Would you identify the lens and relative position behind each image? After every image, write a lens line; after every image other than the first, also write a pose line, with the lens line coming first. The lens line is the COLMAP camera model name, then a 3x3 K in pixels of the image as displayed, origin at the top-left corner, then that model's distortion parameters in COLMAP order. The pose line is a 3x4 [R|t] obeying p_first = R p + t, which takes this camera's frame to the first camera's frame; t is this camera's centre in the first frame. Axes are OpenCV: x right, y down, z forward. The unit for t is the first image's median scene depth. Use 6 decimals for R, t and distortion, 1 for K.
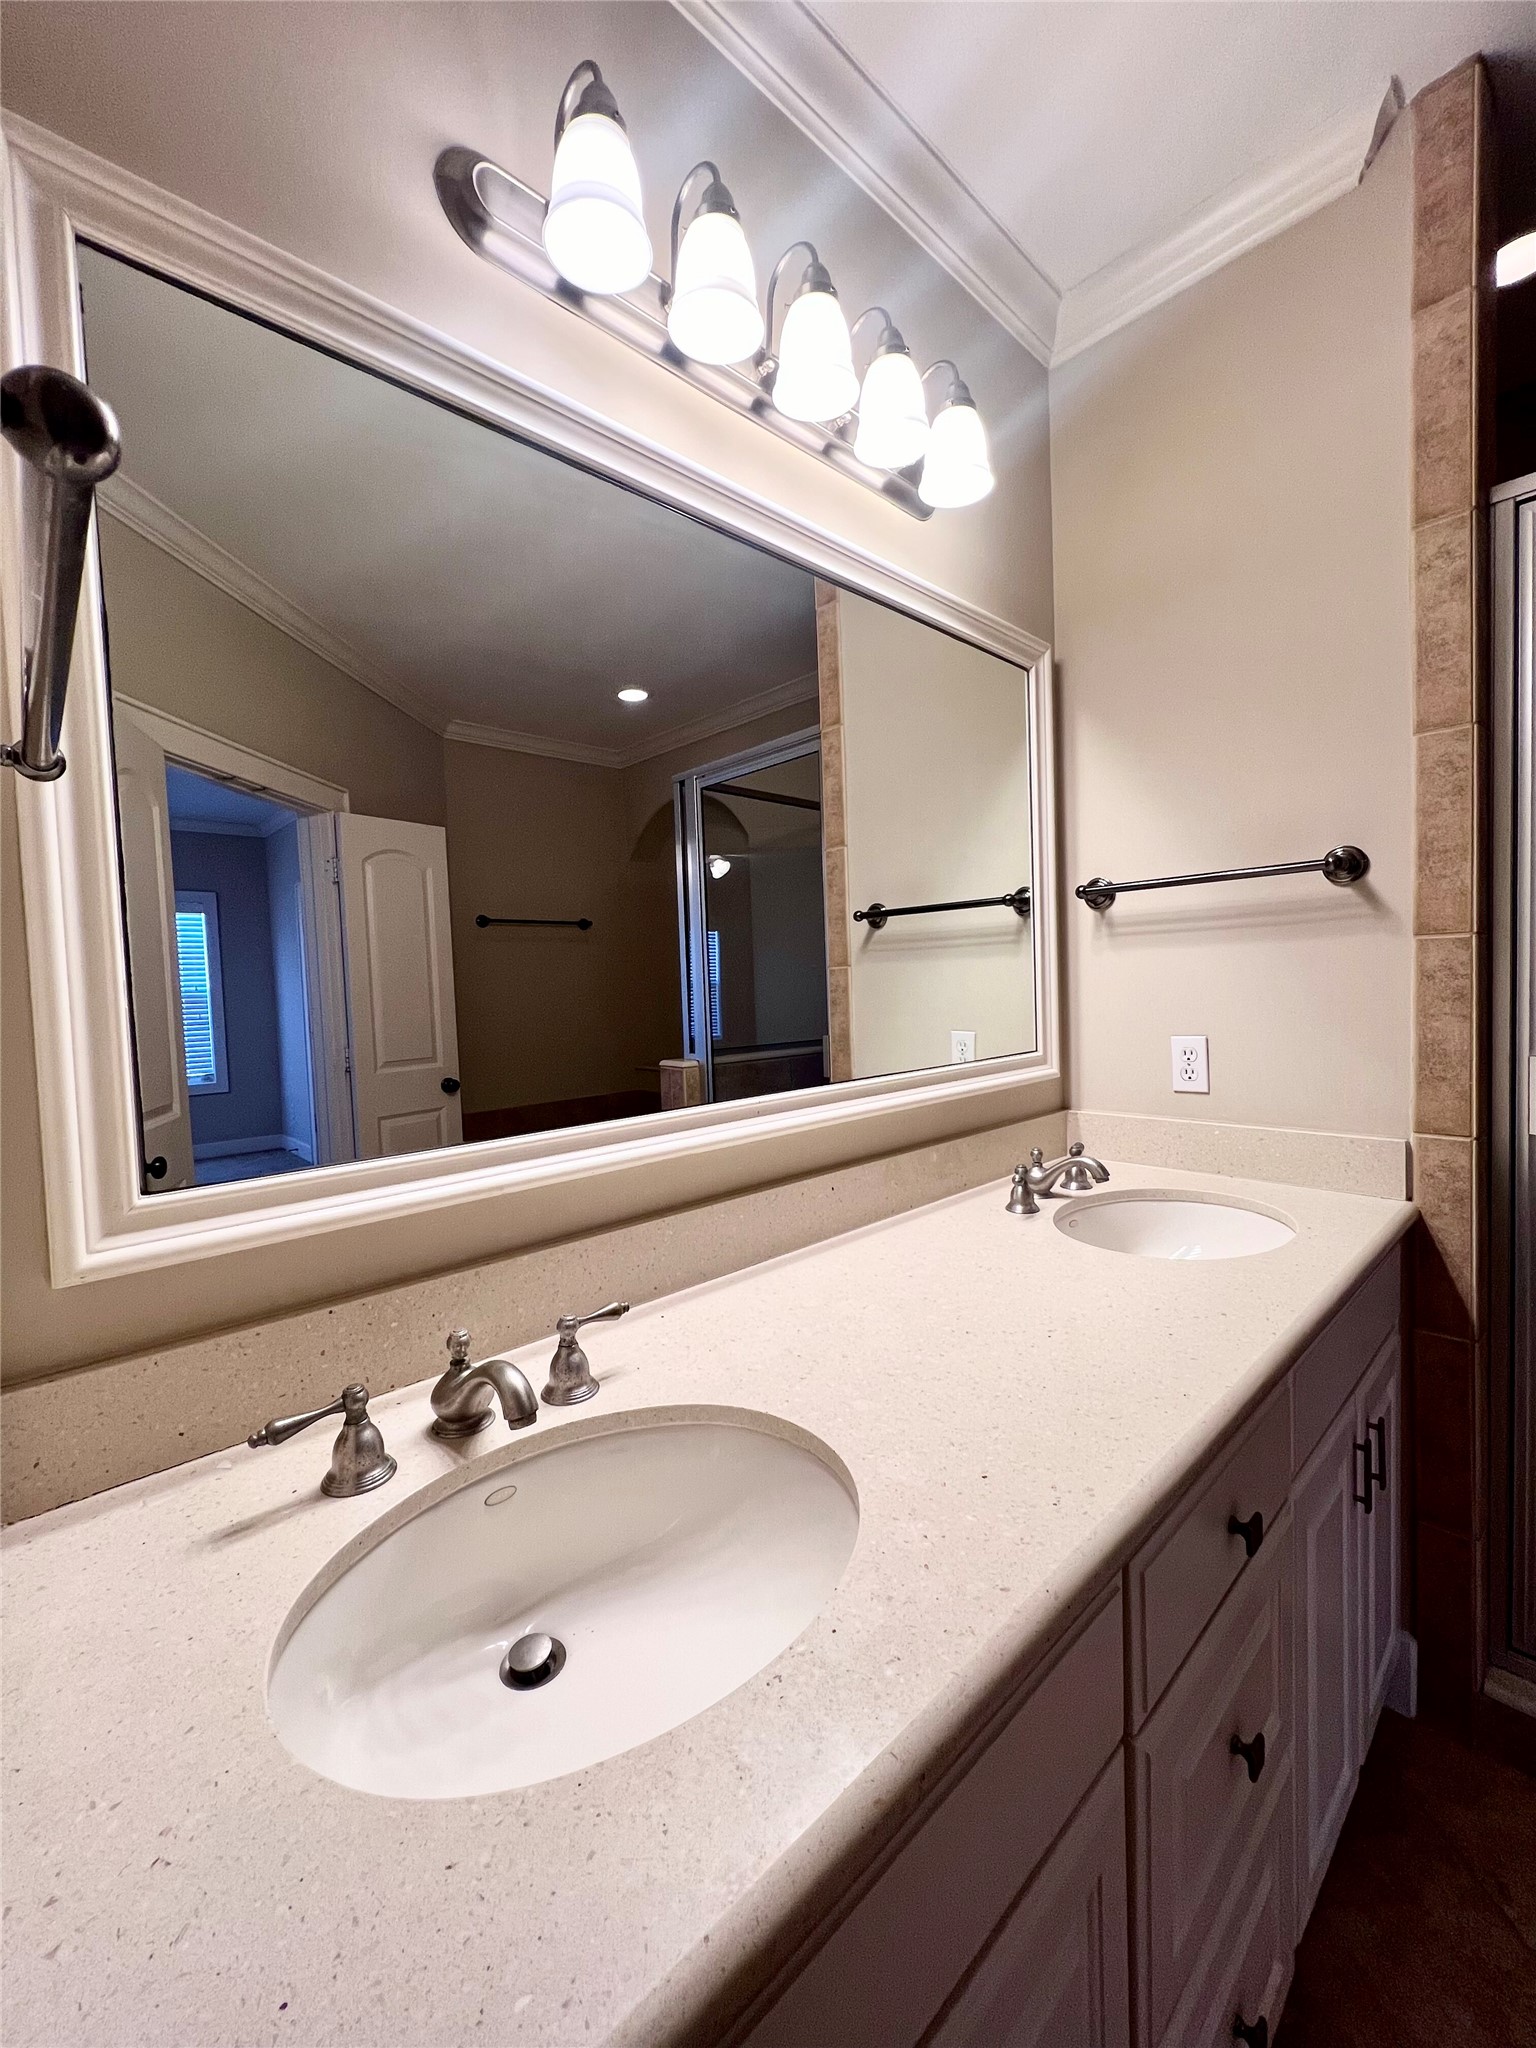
lens RADIAL K [[815.2, 0, 768.9], [0, 815.2, 1022.2], [0, 0, 1]] dist [-0.000607, -0.000265]
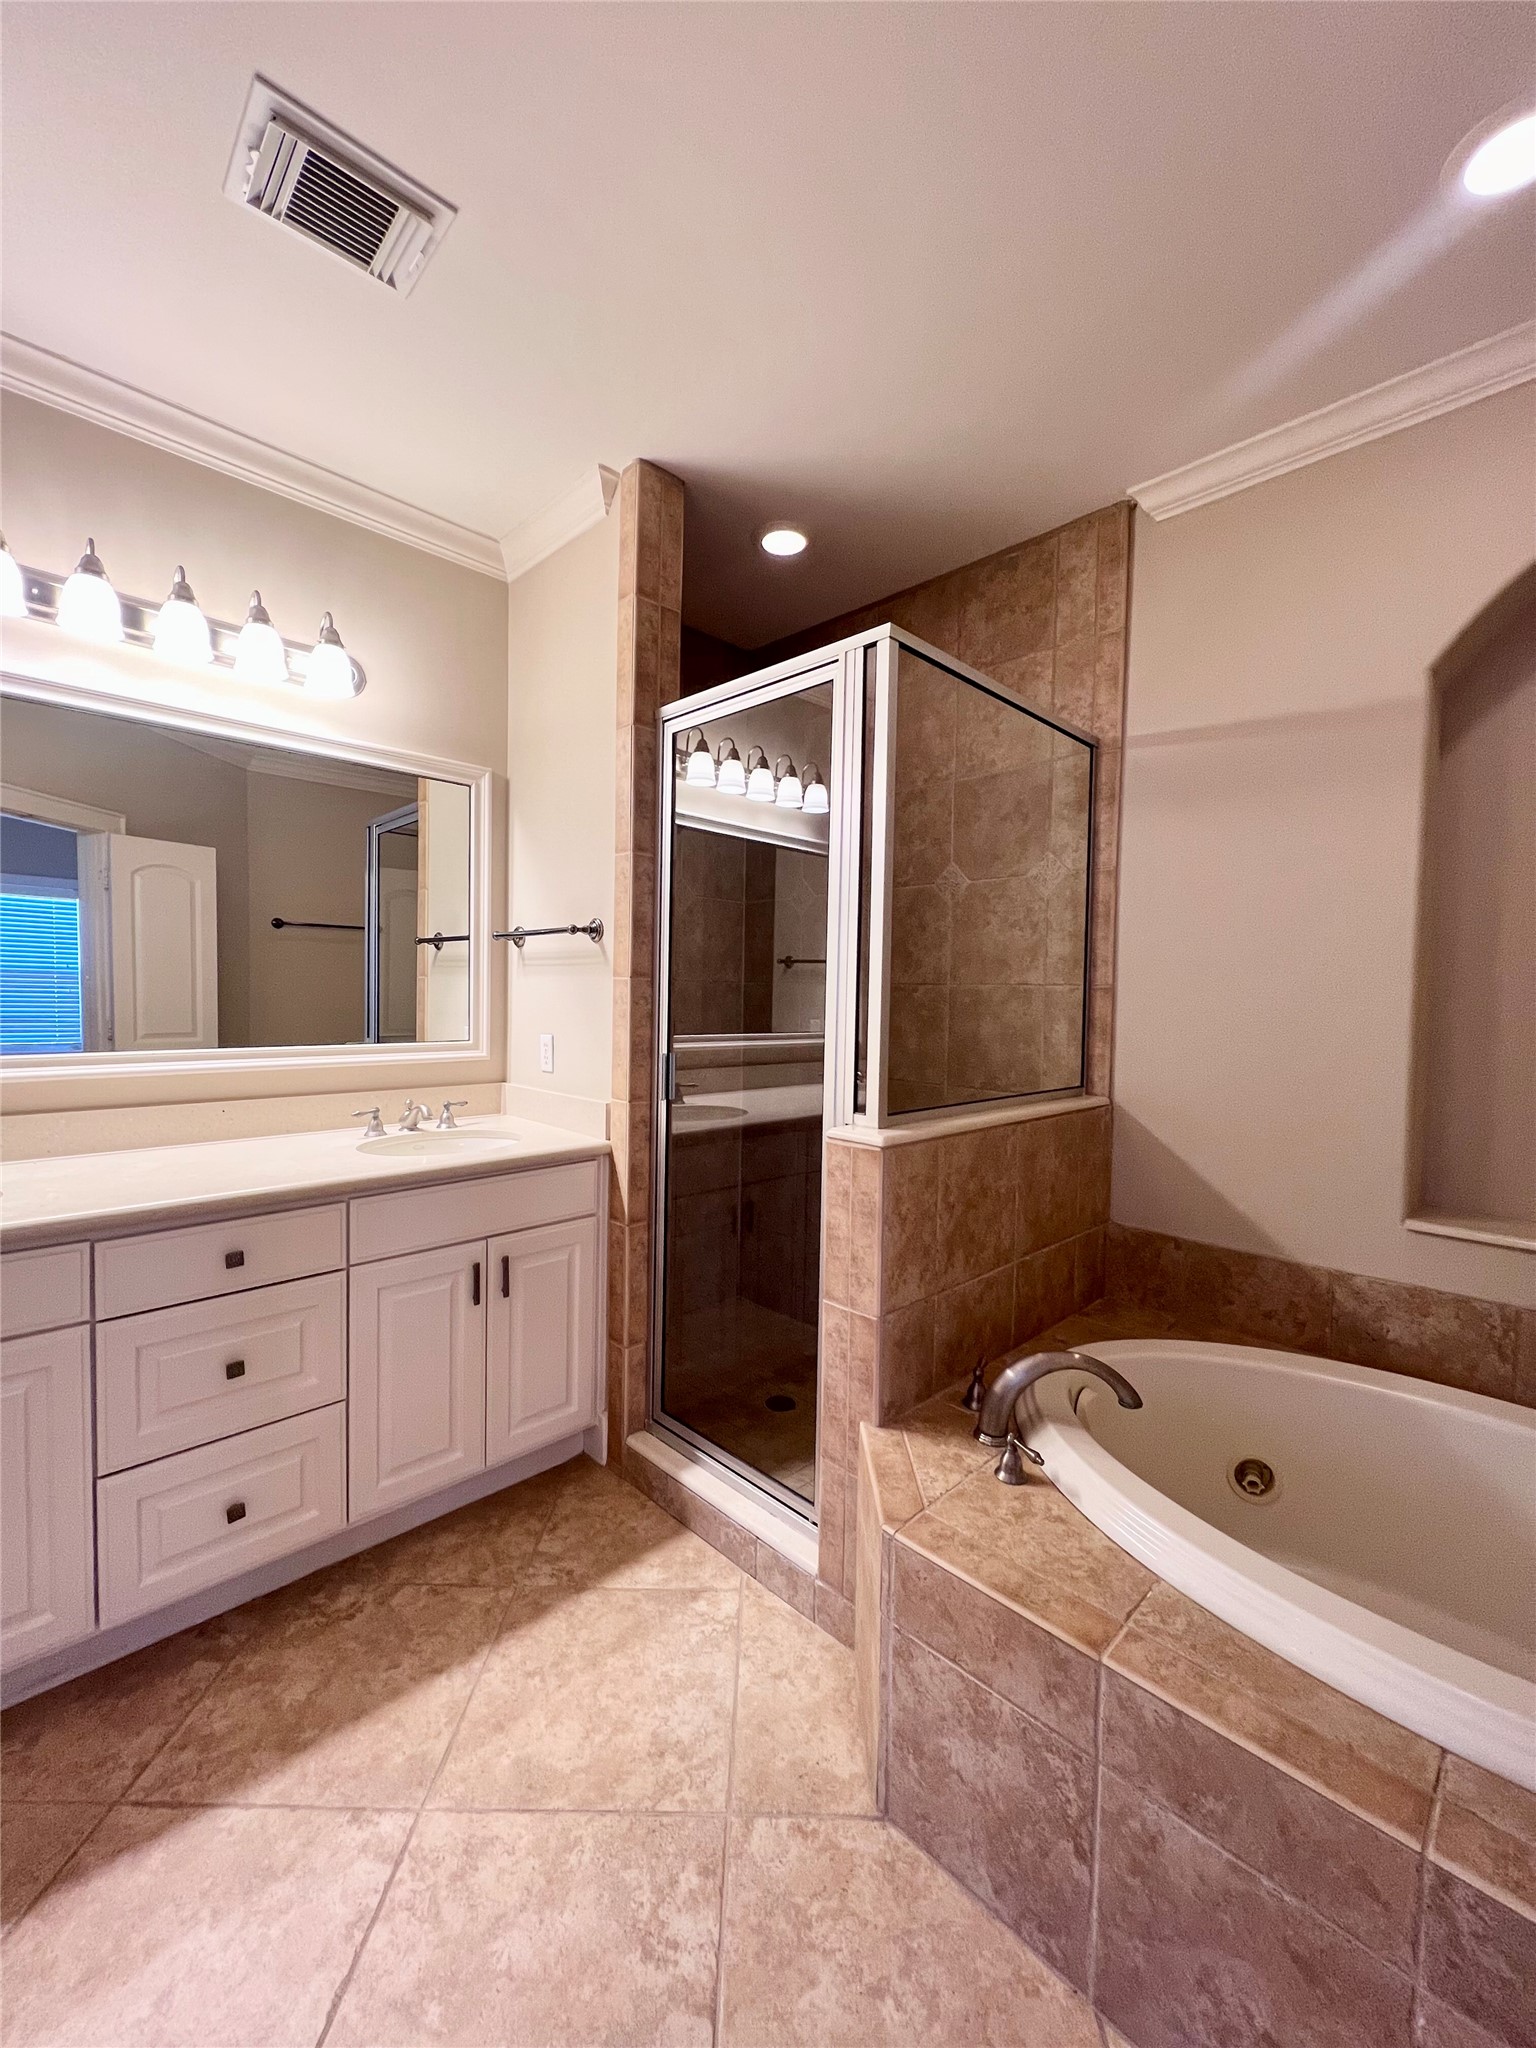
lens RADIAL K [[815.2, 0, 767.4], [0, 815.2, 1023.5], [0, 0, 1]] dist [-0.000607, -0.000265]
pose [[0.998412, 0.052647, 0.020044, 0.669179], [-0.052477, 0.998582, -0.008963, -0.008371], [-0.020487, 0.007897, 0.999759, -0.394740]]
